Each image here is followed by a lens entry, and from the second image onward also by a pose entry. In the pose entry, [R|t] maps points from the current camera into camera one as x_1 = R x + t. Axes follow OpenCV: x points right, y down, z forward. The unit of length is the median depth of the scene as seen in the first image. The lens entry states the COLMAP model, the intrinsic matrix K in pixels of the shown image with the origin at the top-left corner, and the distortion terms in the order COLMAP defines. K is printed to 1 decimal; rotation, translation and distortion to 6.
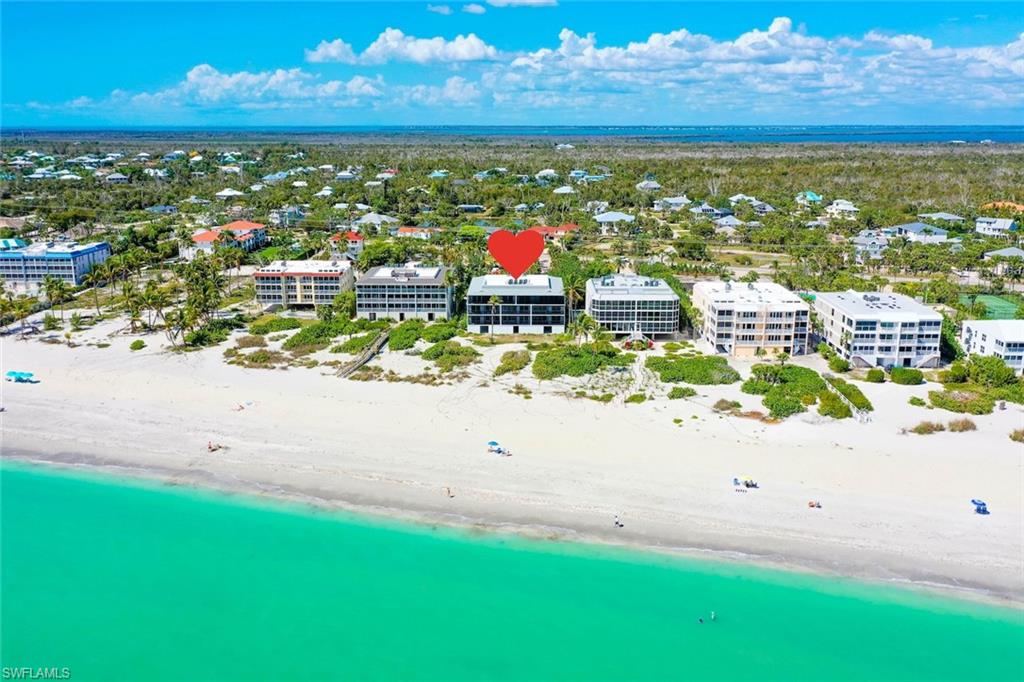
lens RADIAL K [[816.2, 0, 512.0], [0, 816.2, 341.0], [0, 0, 1]] dist [-0.001574, -0.000021]
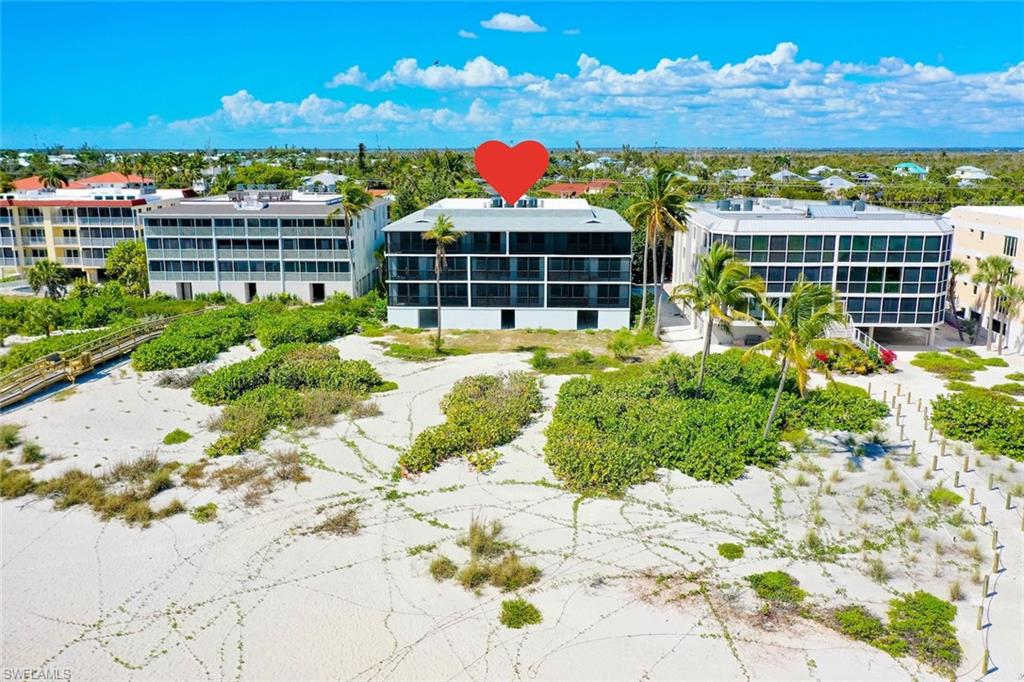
lens RADIAL K [[816.2, 0, 512.0], [0, 816.2, 341.0], [0, 0, 1]] dist [-0.001574, -0.000021]
pose [[0.999709, 0.004628, -0.023660, 0.016633], [-0.005045, 0.999833, -0.017587, 0.003861], [0.023575, 0.017701, 0.999565, 0.608479]]
